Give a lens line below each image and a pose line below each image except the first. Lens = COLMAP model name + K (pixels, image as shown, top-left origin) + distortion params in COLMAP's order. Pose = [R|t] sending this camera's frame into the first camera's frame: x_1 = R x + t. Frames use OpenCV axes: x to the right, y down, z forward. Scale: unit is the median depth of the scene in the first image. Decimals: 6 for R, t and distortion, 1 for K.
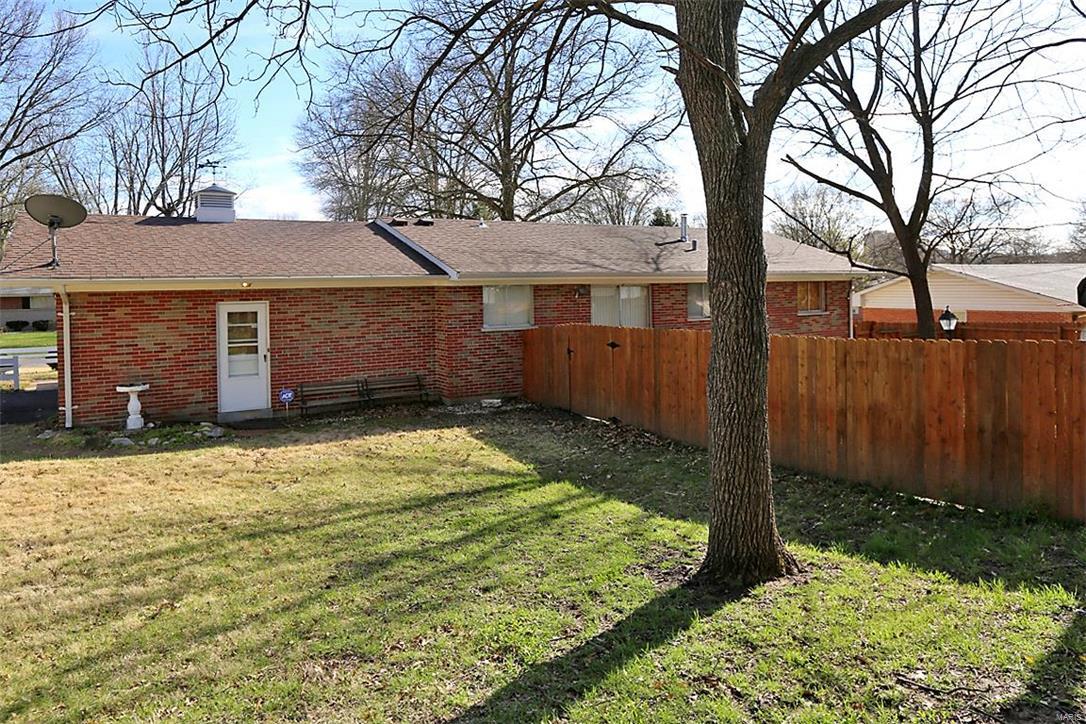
lens RADIAL K [[756.1, 0, 543.2], [0, 756.1, 359.0], [0, 0, 1]] dist [0.008411, 0.000885]
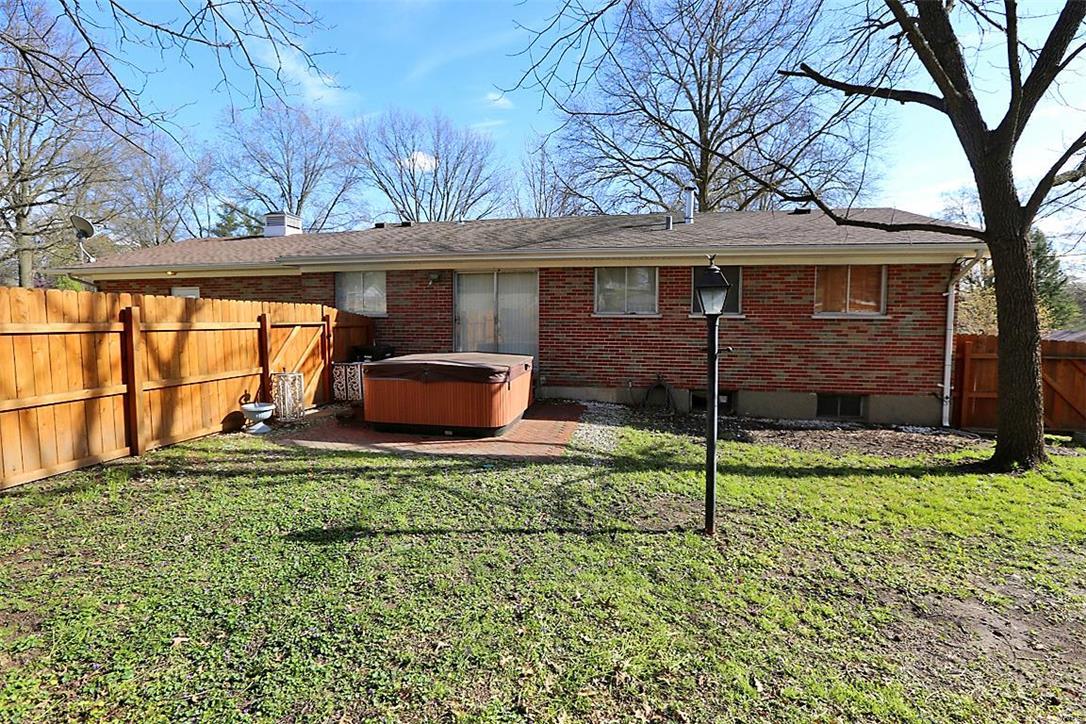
lens RADIAL K [[500.8, 0, 541.4], [0, 500.8, 366.7], [0, 0, 1]] dist [-0.031009, 0.002757]
pose [[0.745681, 0.091046, -0.660054, 0.479182], [-0.077554, 0.995747, 0.049737, -0.021774], [0.661775, 0.014102, 0.749570, 0.579622]]
